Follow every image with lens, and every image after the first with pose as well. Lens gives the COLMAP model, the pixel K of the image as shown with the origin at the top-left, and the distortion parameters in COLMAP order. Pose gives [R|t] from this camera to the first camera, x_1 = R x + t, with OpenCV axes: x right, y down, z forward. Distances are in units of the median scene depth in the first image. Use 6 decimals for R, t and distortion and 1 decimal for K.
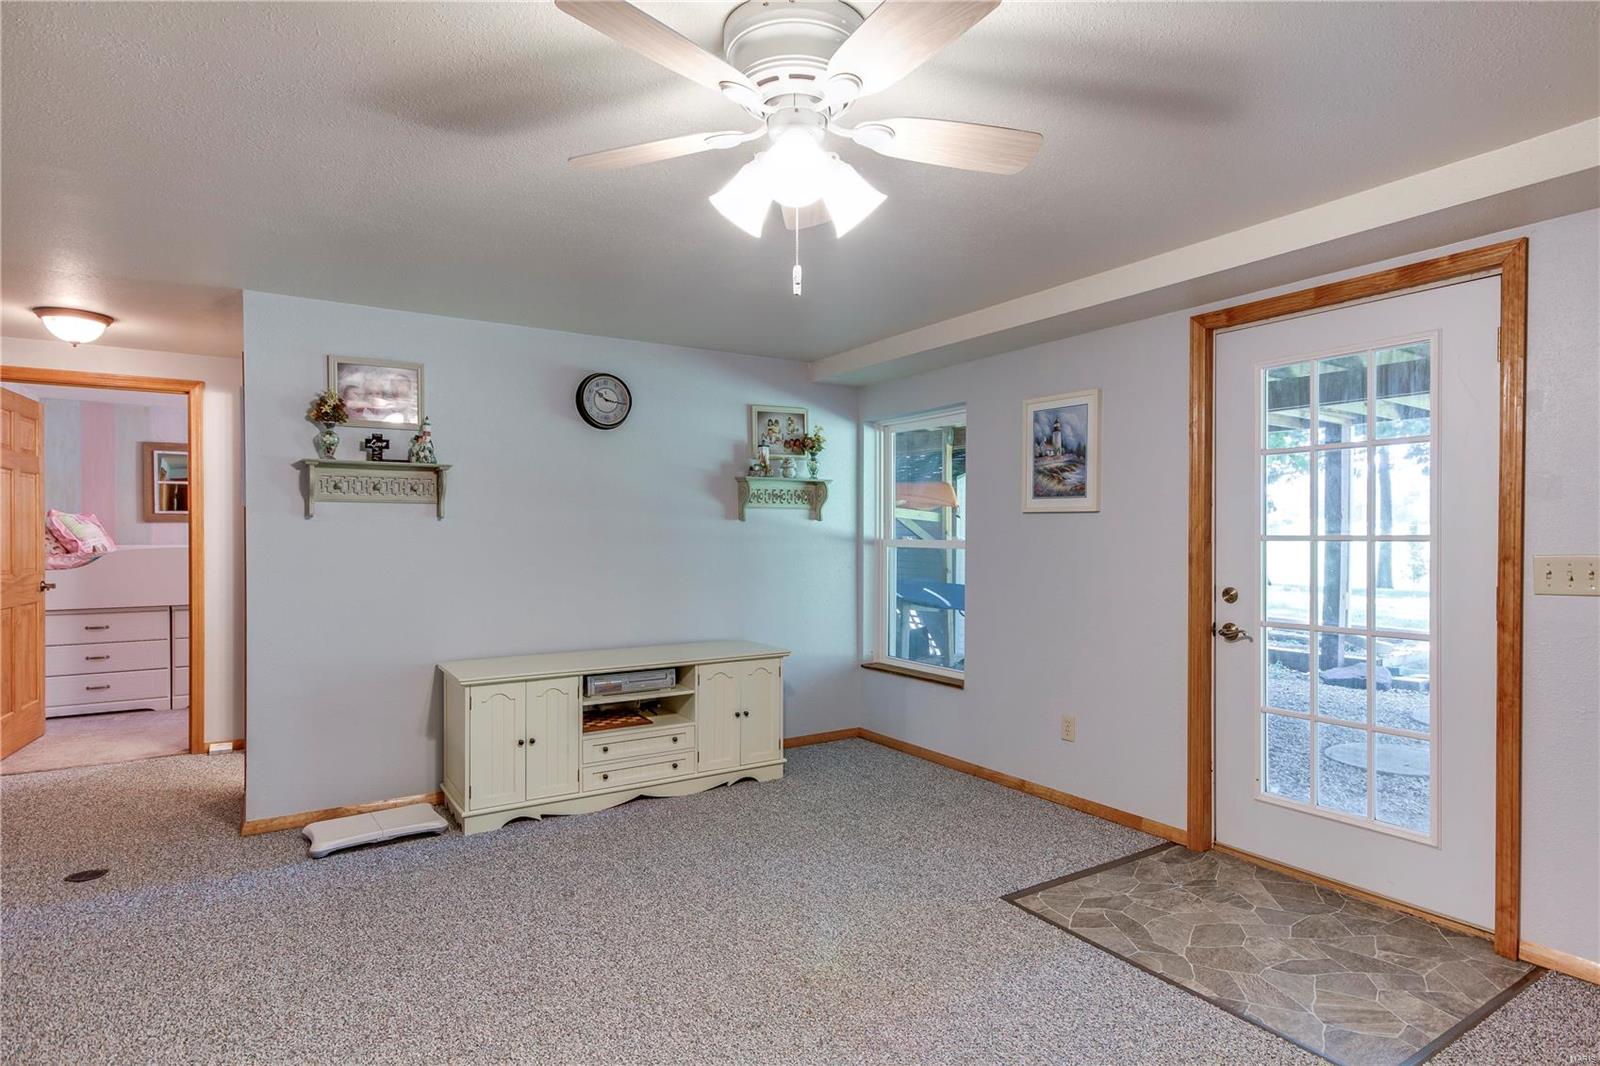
lens RADIAL K [[827.9, 0, 823.1], [0, 827.9, 538.7], [0, 0, 1]] dist [0.025225, -0.018722]
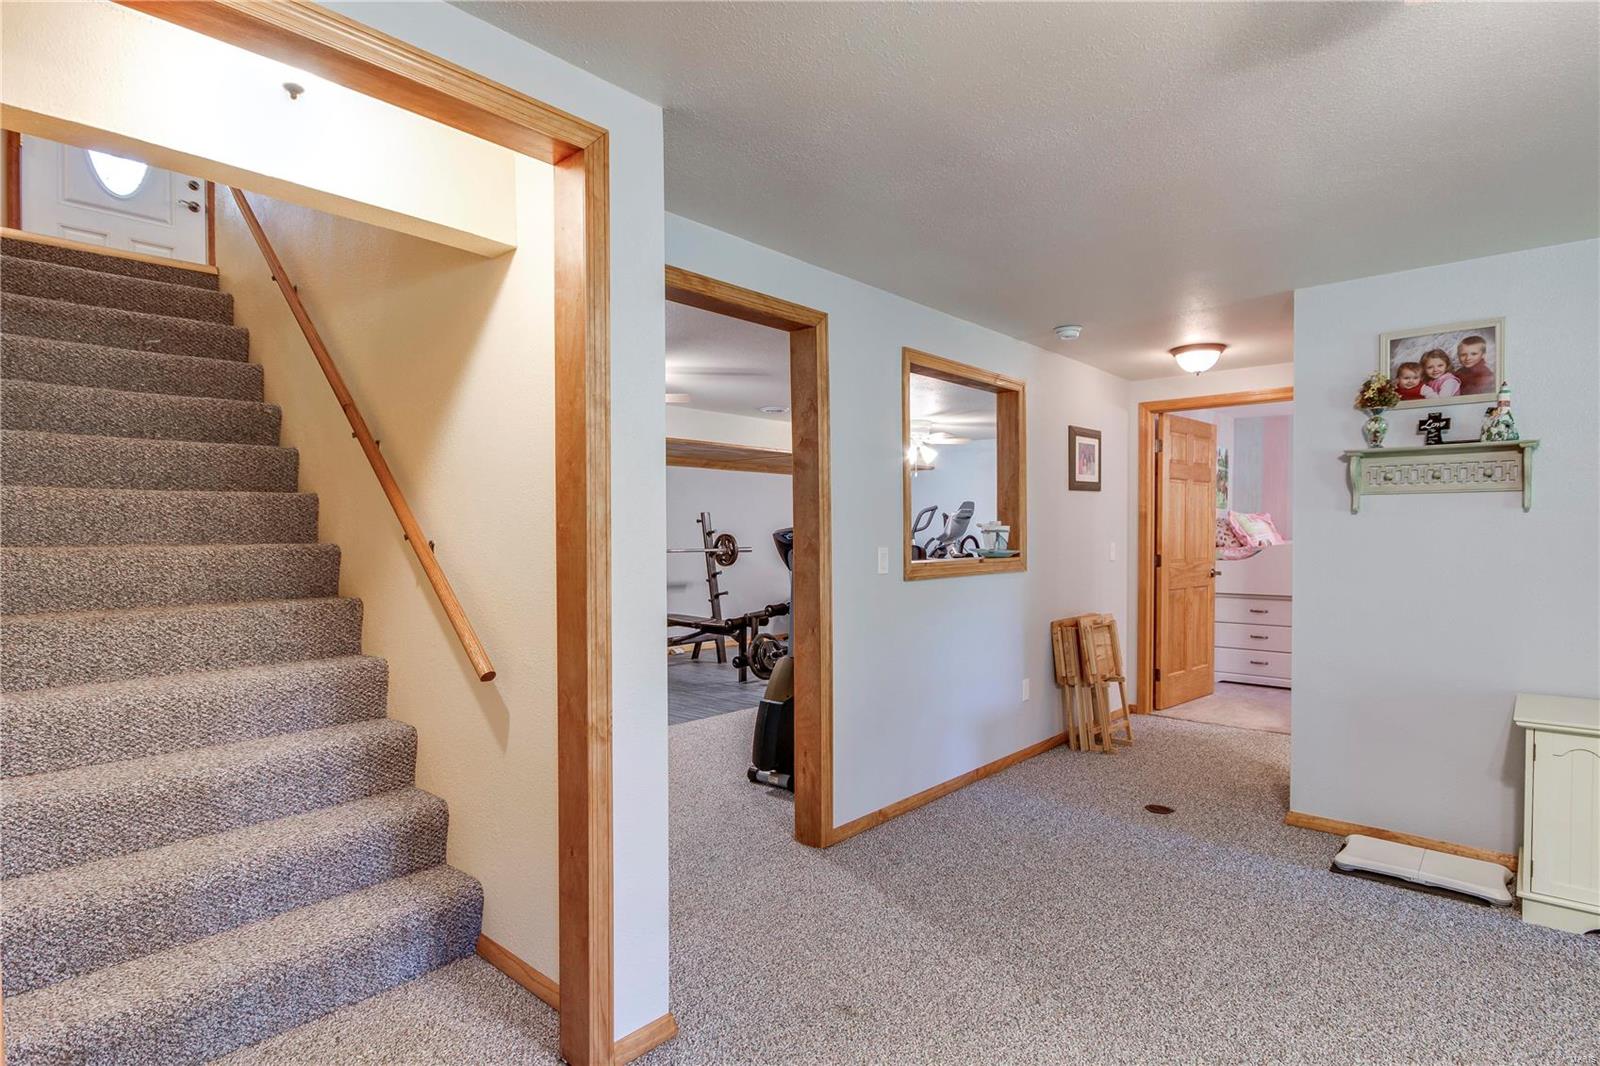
lens RADIAL K [[827.9, 0, 823.1], [0, 827.9, 538.7], [0, 0, 1]] dist [0.025225, -0.018722]
pose [[0.264739, 0.007717, -0.964289, 0.129502], [-0.004862, 0.999966, 0.006668, 0.001283], [0.964308, 0.002924, 0.264767, 0.162467]]
